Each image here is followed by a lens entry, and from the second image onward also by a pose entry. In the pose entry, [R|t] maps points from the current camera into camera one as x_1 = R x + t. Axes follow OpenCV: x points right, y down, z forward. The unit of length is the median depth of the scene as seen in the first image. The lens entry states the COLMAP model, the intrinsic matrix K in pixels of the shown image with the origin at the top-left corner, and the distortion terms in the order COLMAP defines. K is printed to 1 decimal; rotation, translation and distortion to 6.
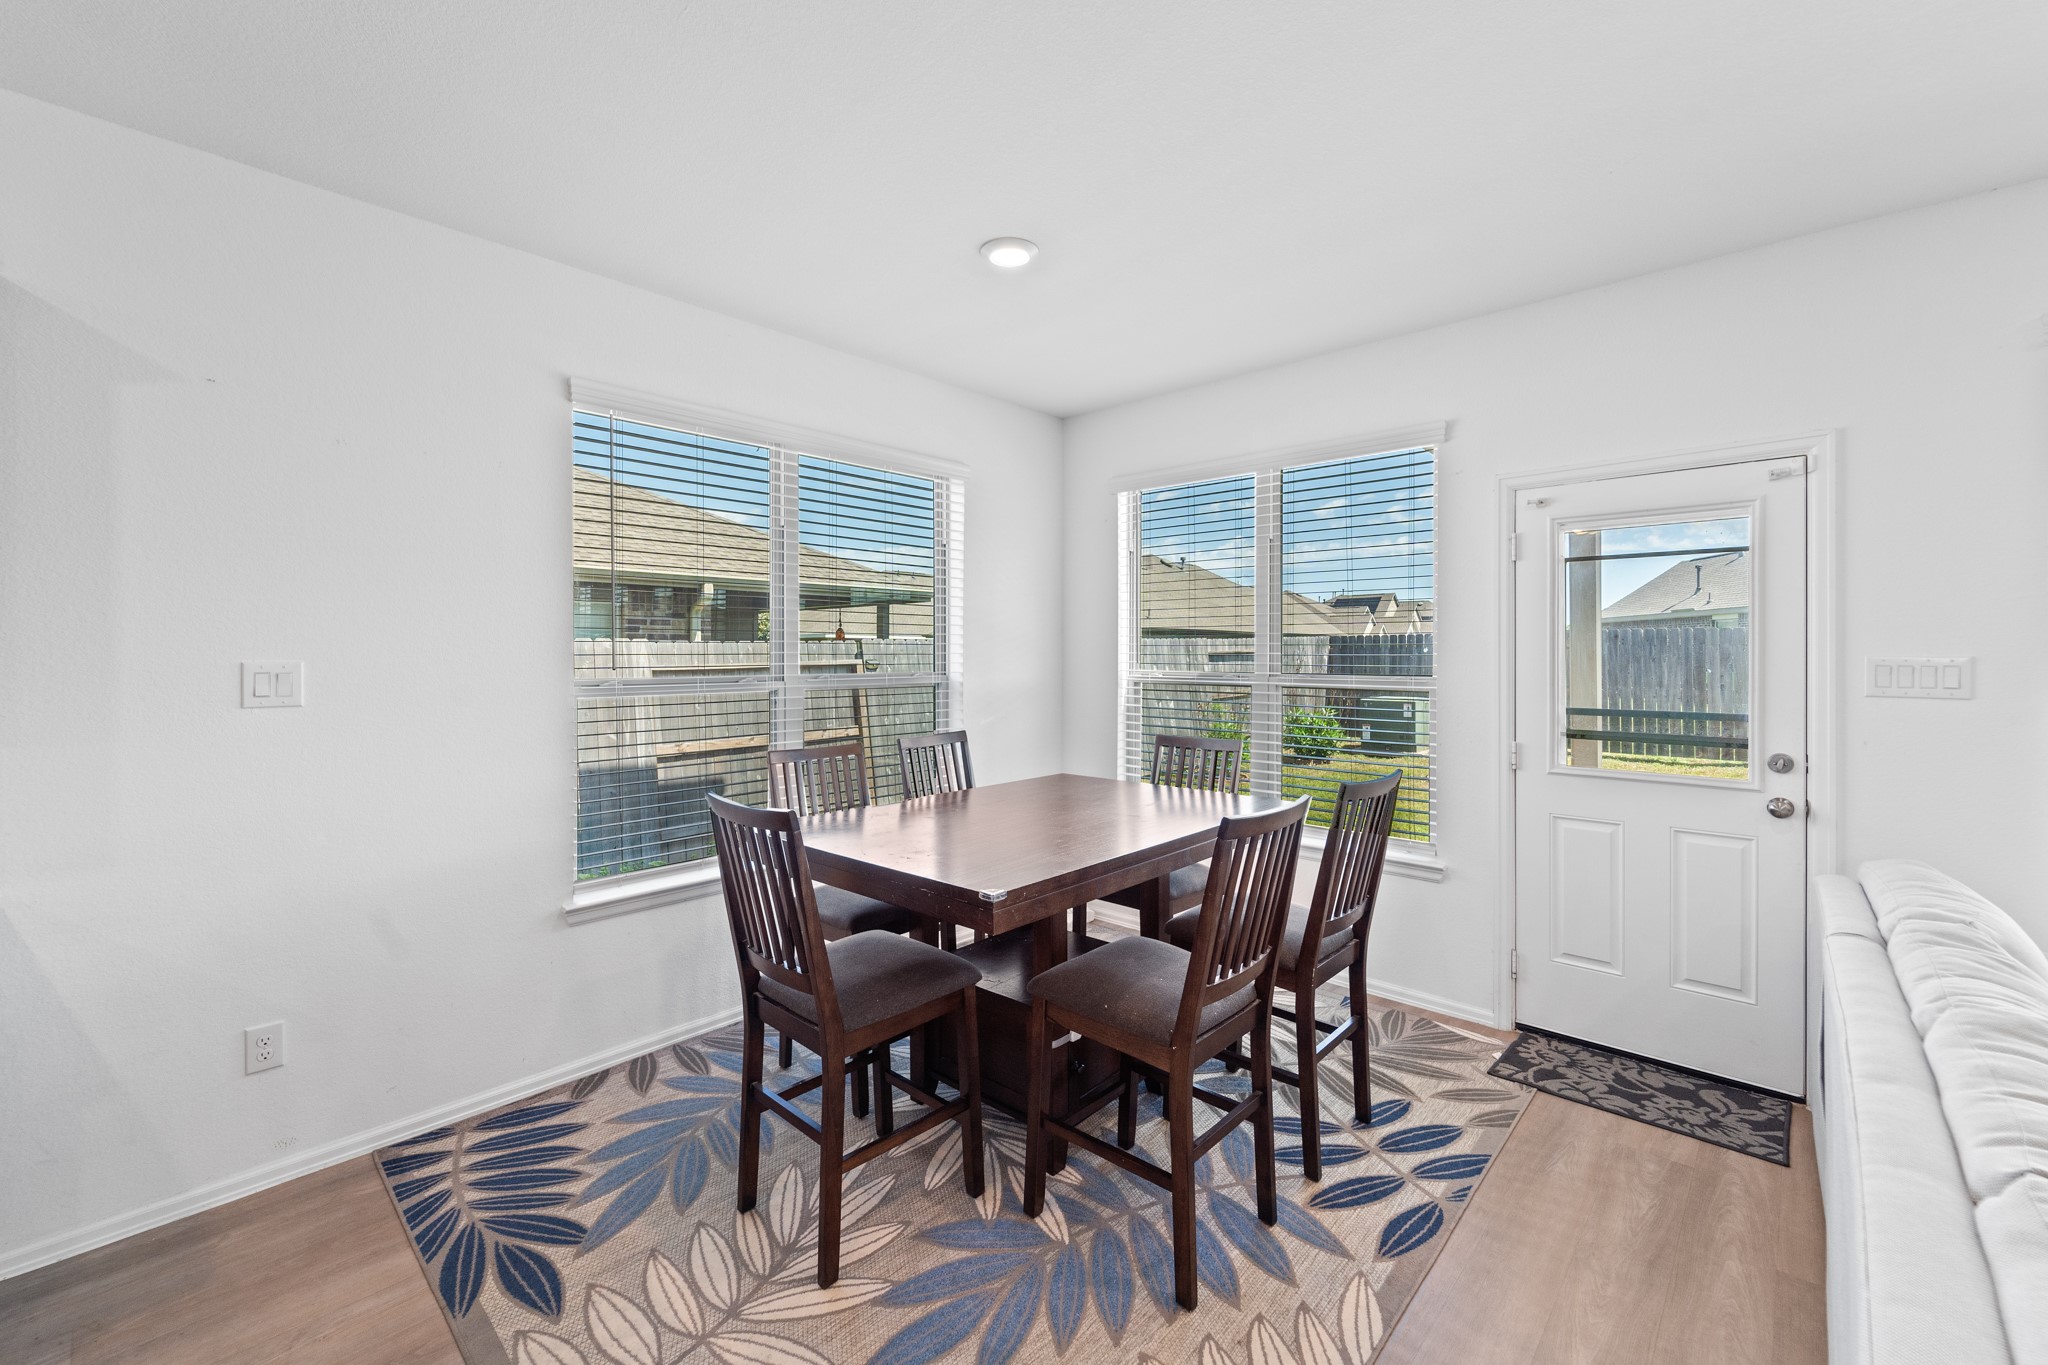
lens RADIAL K [[834.4, 0, 1023.9], [0, 834.4, 665.2], [0, 0, 1]] dist [-0.000082, -0.001078]
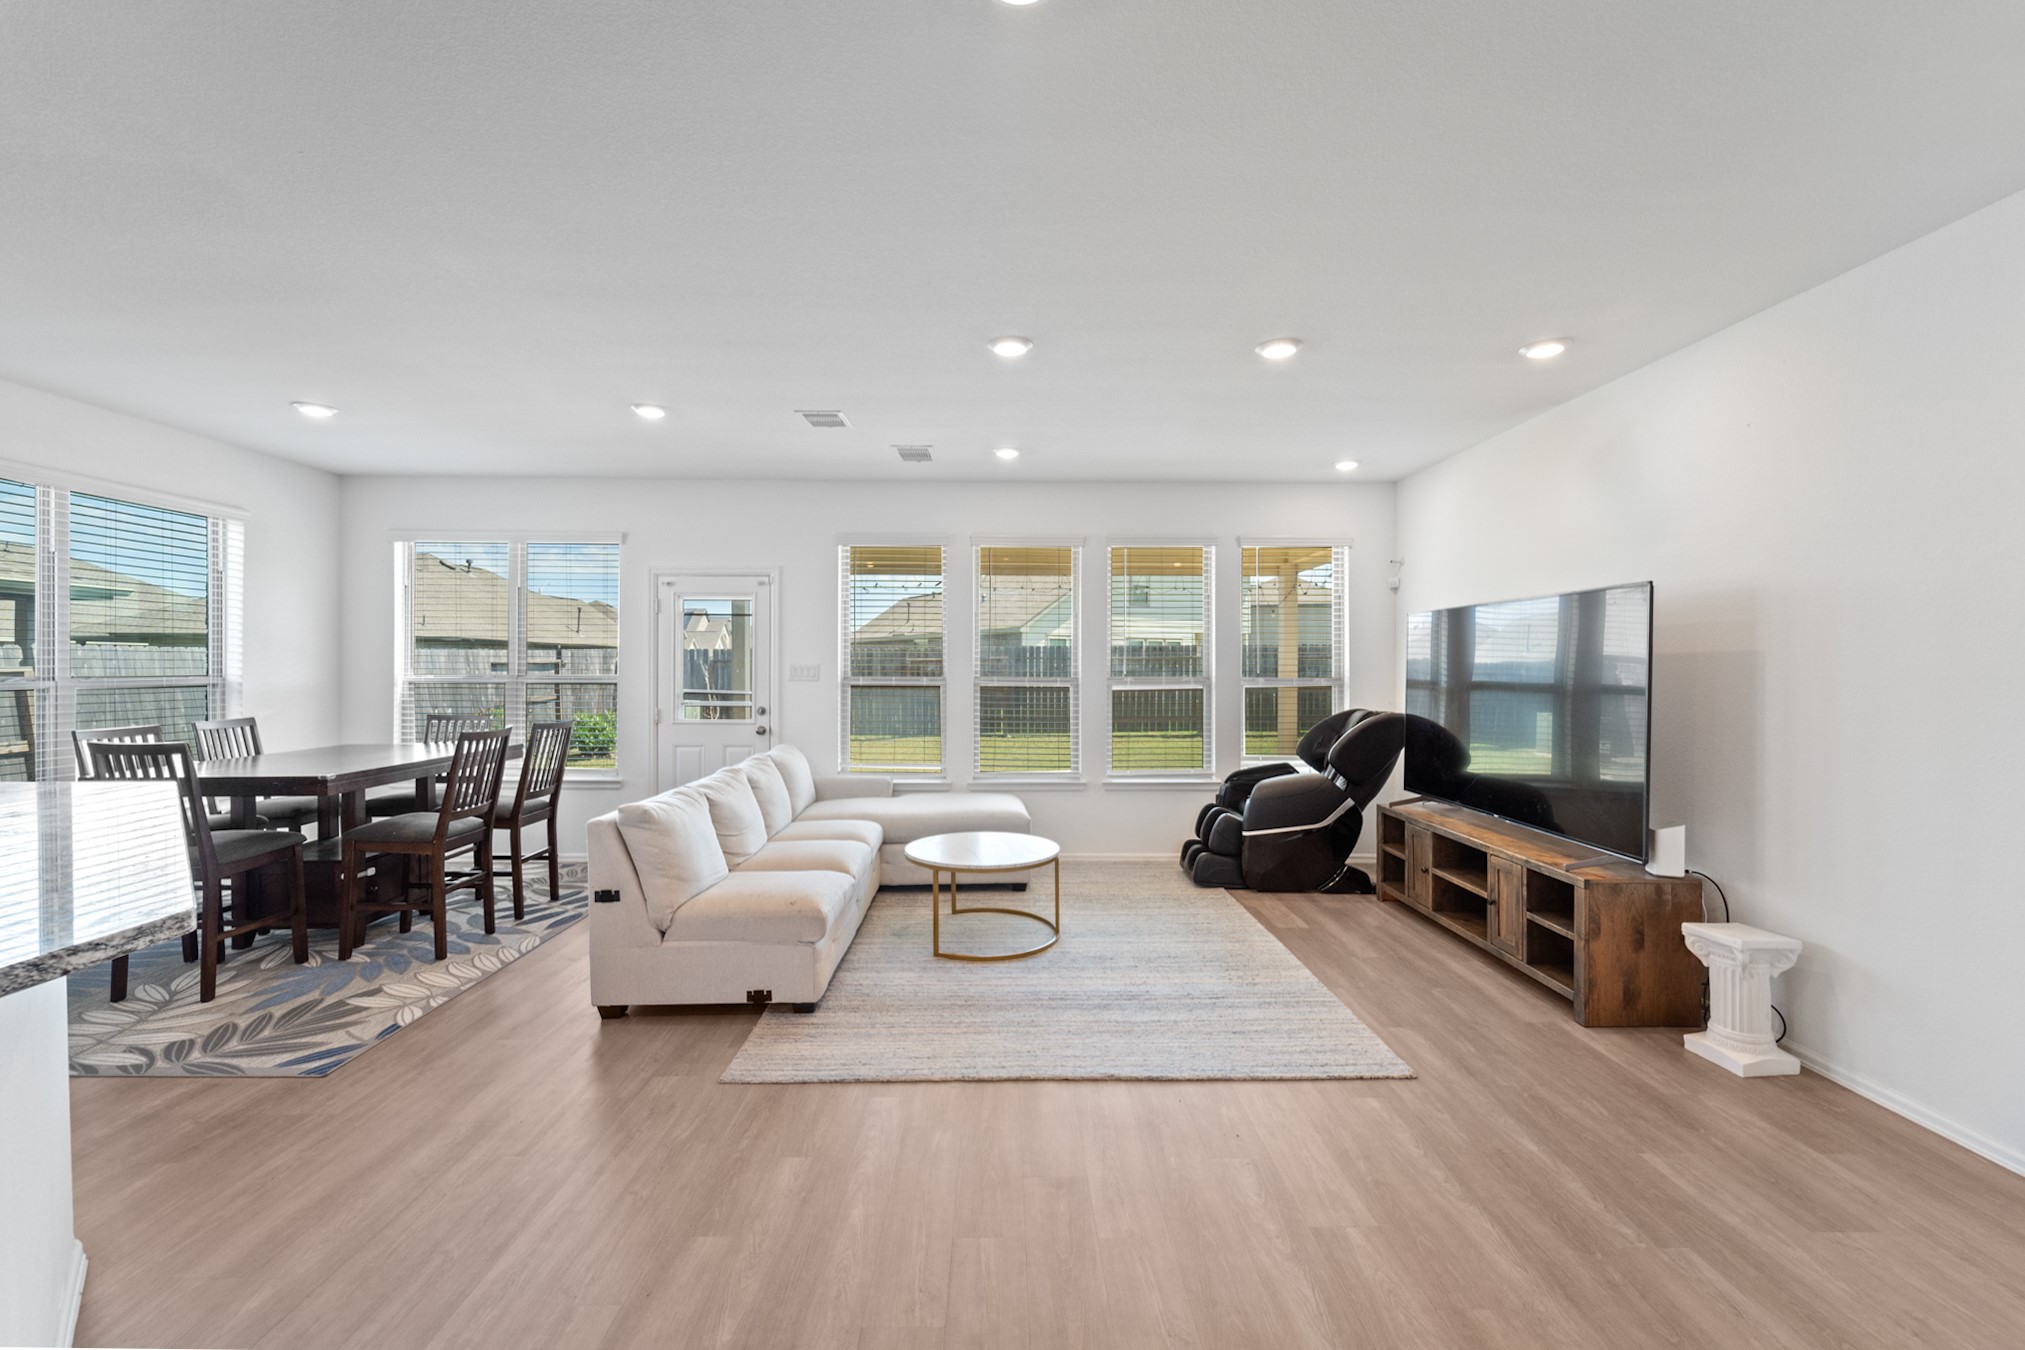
lens RADIAL K [[823.3, 0, 1014.0], [0, 823.3, 666.6], [0, 0, 1]] dist [0.001602, -0.002852]
pose [[0.718383, 0.002645, 0.695643, -0.154762], [0.005636, 0.999938, -0.009622, 0.022597], [-0.695625, 0.010833, 0.718323, -1.084480]]
